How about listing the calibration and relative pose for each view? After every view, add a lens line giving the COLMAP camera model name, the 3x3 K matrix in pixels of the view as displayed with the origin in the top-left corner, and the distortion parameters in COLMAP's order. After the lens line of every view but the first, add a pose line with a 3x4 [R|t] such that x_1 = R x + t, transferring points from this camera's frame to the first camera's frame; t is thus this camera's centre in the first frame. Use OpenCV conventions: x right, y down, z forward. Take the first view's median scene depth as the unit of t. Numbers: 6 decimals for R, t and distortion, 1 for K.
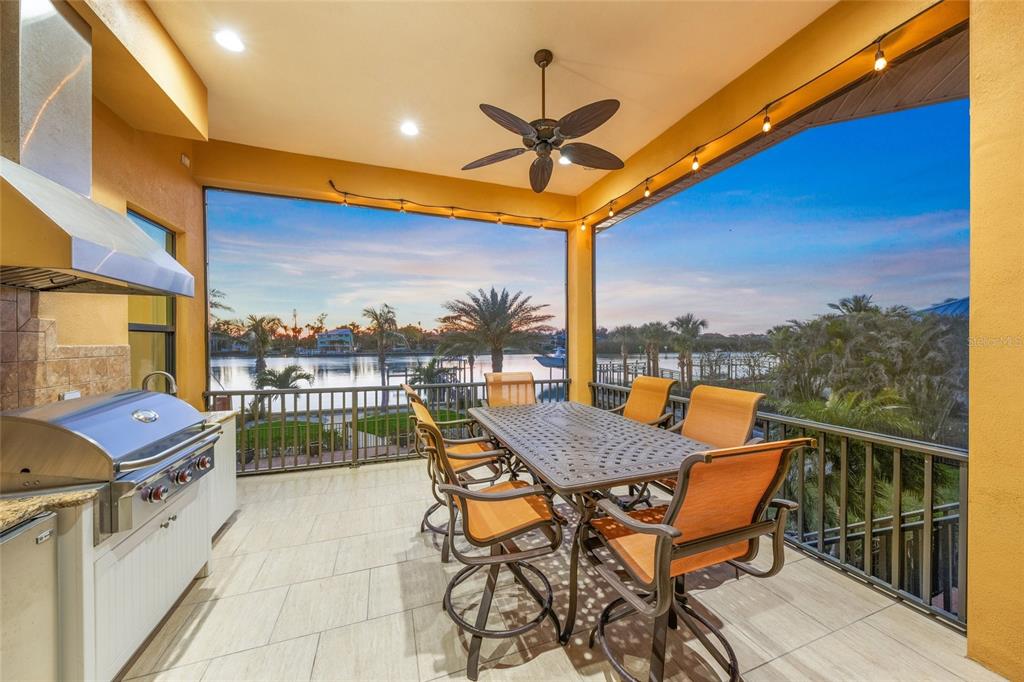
lens RADIAL K [[351.0, 0, 513.5], [0, 351.0, 345.4], [0, 0, 1]] dist [0.017171, -0.000194]
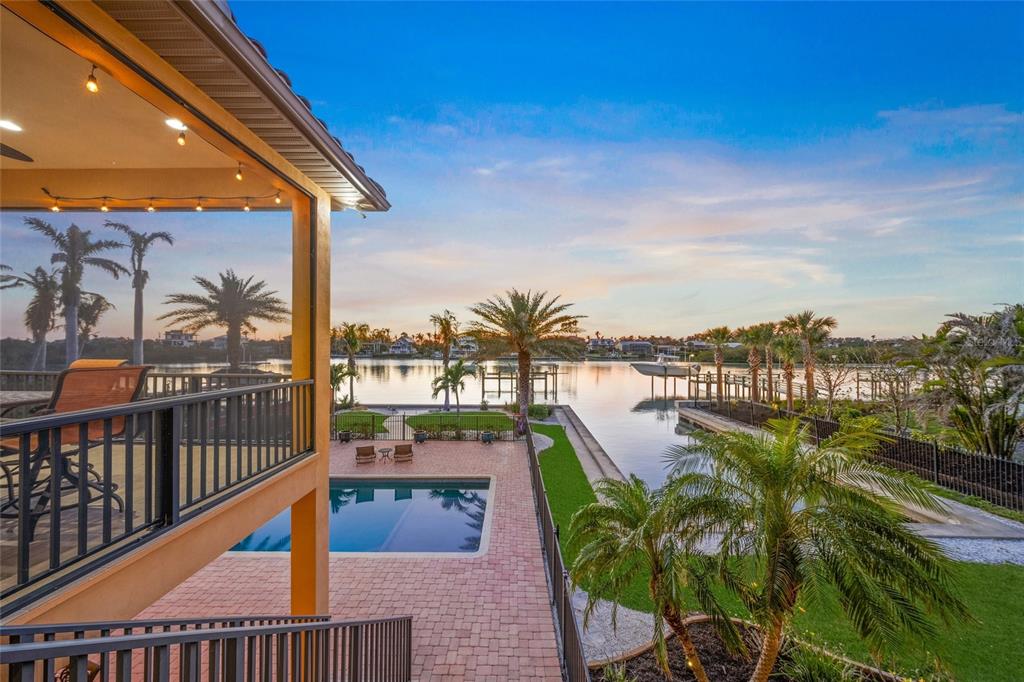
lens RADIAL K [[351.0, 0, 513.5], [0, 351.0, 345.4], [0, 0, 1]] dist [0.017171, -0.000194]
pose [[0.938417, 0.004785, -0.345470, 0.170047], [-0.010425, 0.999841, -0.014470, 0.003208], [0.345346, 0.017181, 0.938318, 0.066027]]
